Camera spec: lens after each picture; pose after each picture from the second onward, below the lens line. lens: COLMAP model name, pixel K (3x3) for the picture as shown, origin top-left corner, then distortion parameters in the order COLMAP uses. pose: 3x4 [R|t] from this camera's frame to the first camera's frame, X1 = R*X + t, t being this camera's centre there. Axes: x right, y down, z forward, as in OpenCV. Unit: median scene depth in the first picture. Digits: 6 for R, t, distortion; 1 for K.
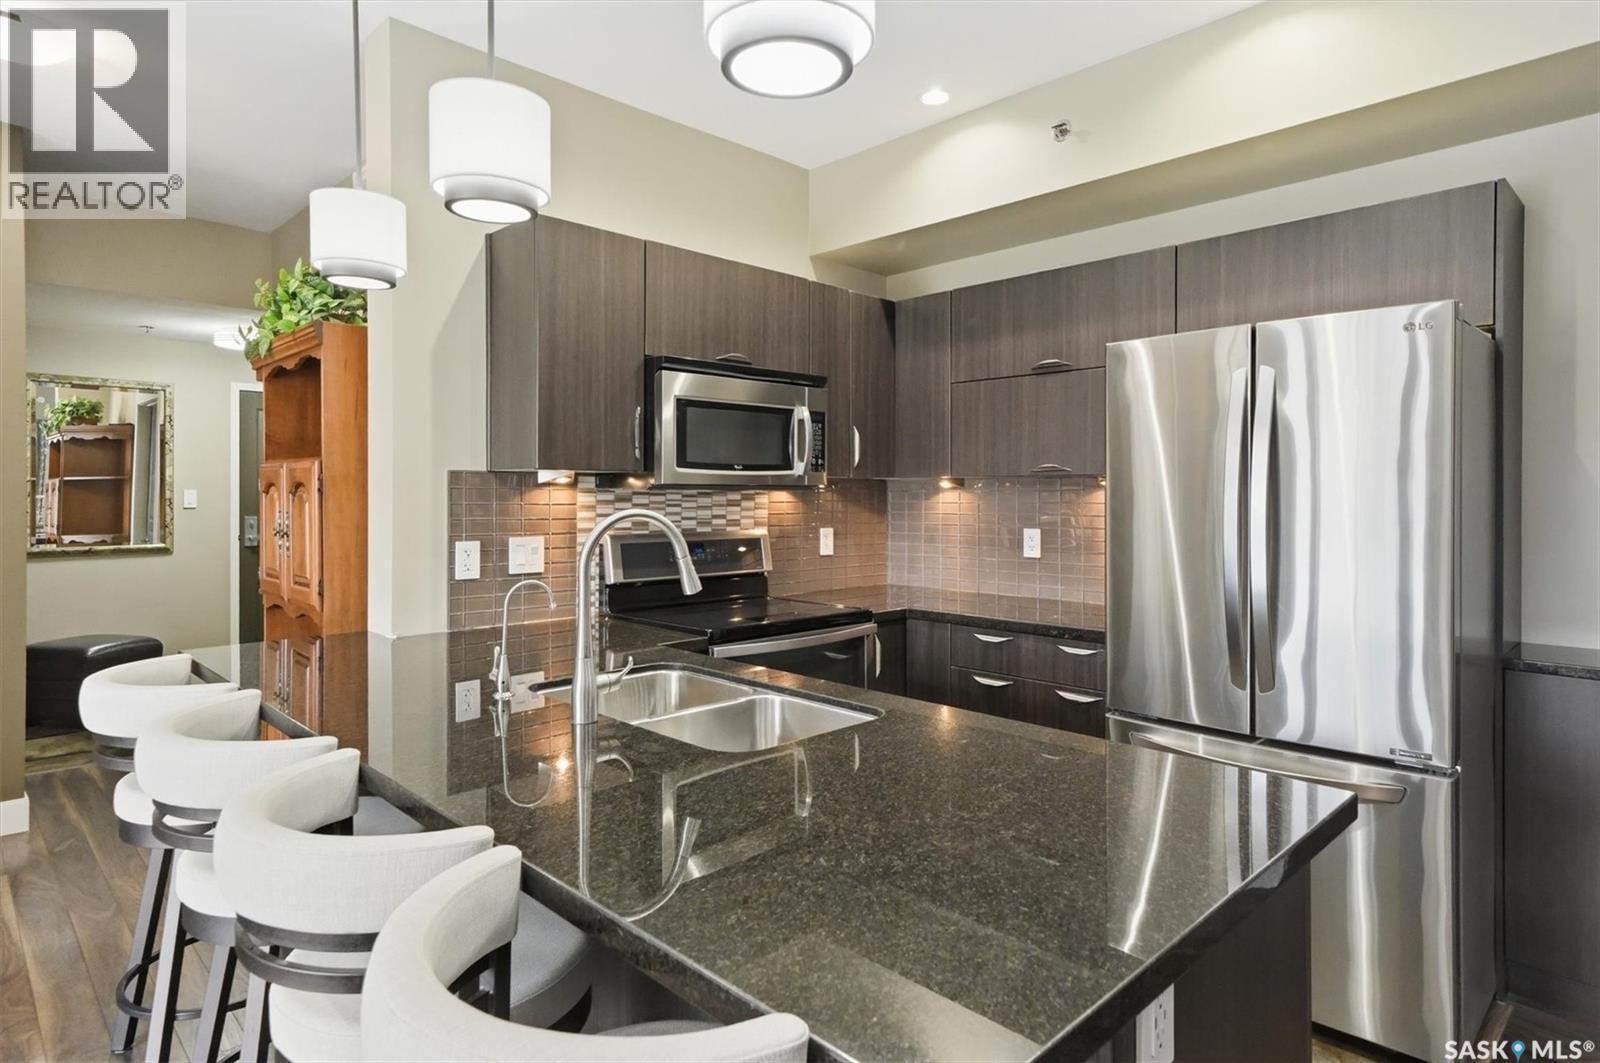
lens RADIAL K [[894.3, 0, 797.4], [0, 894.3, 497.2], [0, 0, 1]] dist [0.000349, 0.000173]
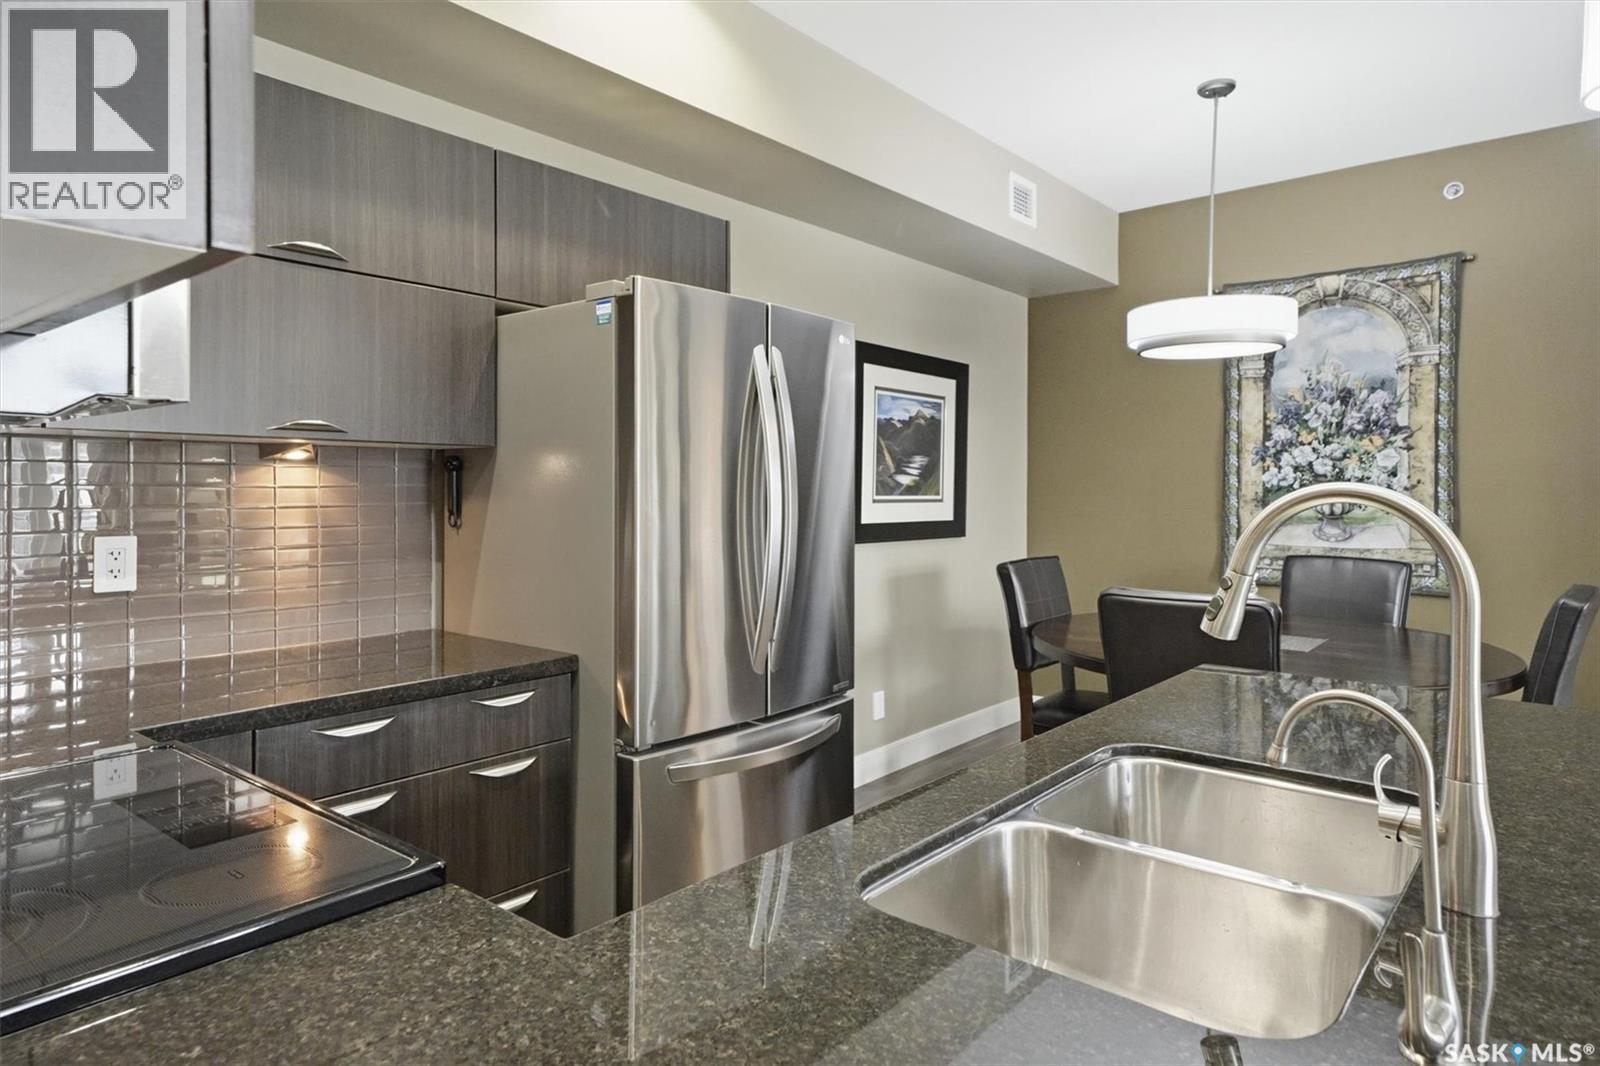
lens RADIAL K [[952.8, 0, 795.3], [0, 952.8, 496.6], [0, 0, 1]] dist [0.003242, 0.001833]
pose [[-0.098559, -0.007977, 0.995099, -0.370292], [0.000005, 0.999968, 0.008017, 0.008678], [-0.995131, 0.000795, -0.098556, 0.730171]]
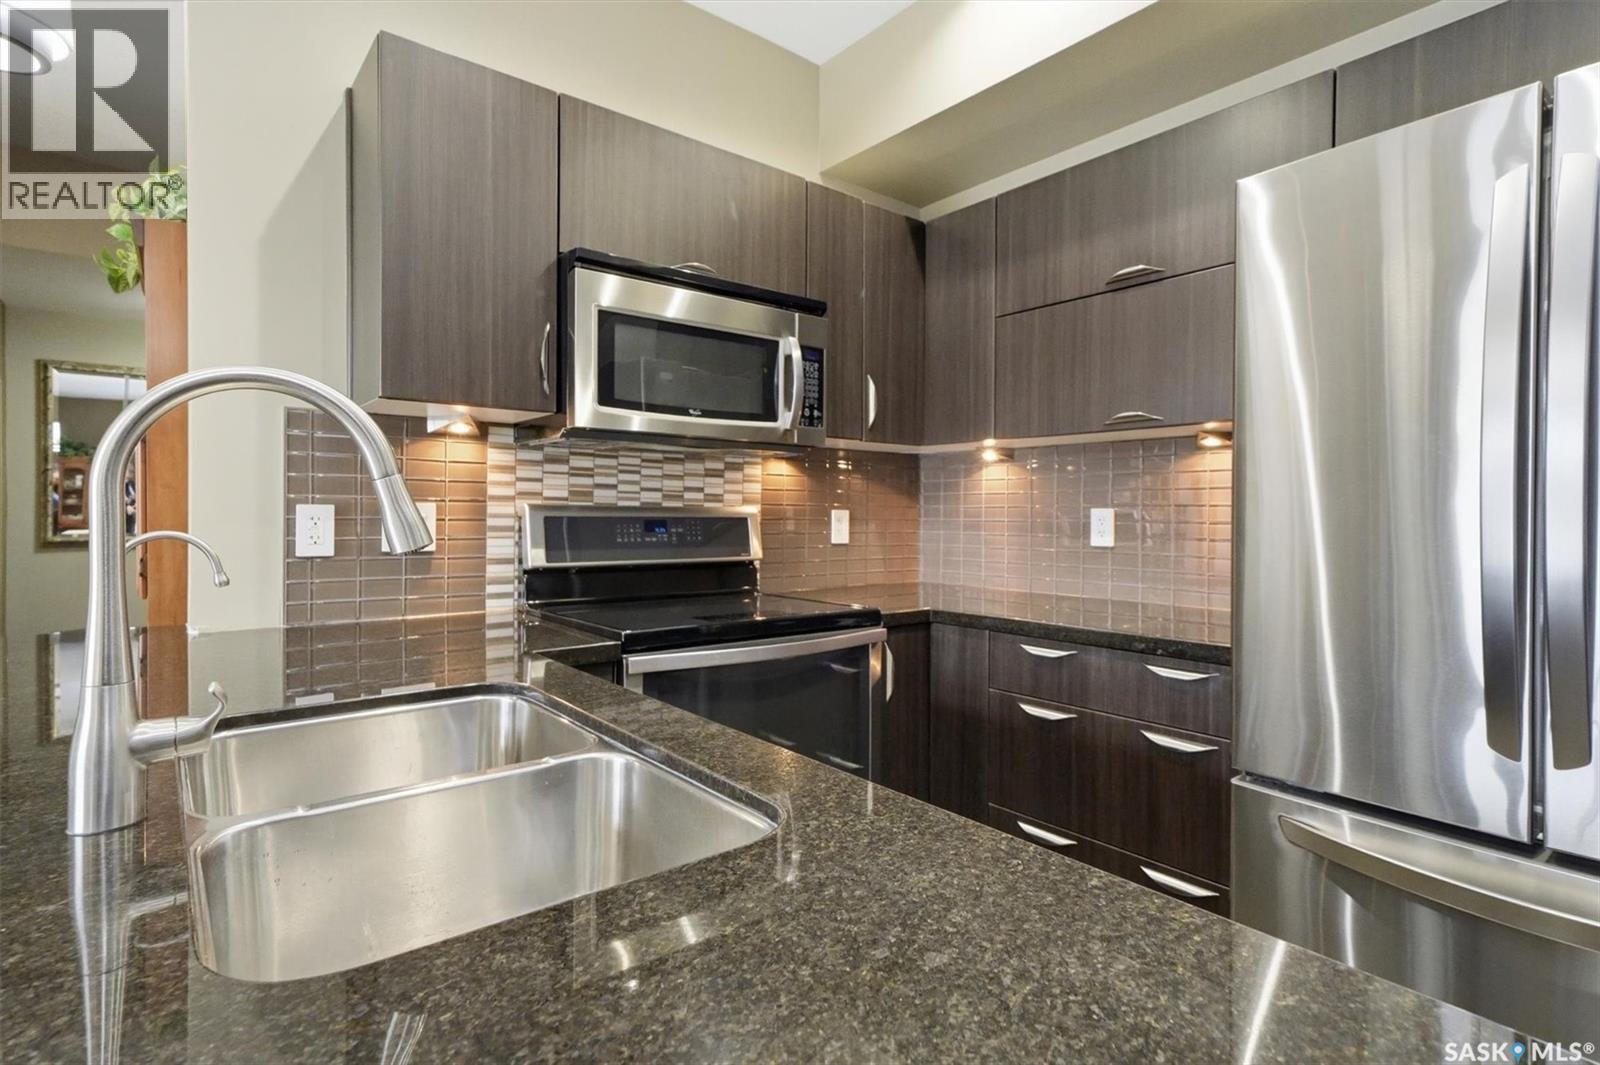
lens RADIAL K [[795.6, 0, 797.3], [0, 795.6, 522.2], [0, 0, 1]] dist [0.002227, 0.000529]
pose [[0.995527, 0.006702, -0.094244, 0.073739], [-0.006131, 0.999961, 0.006351, 0.048539], [0.094283, -0.005745, 0.995529, 0.328199]]
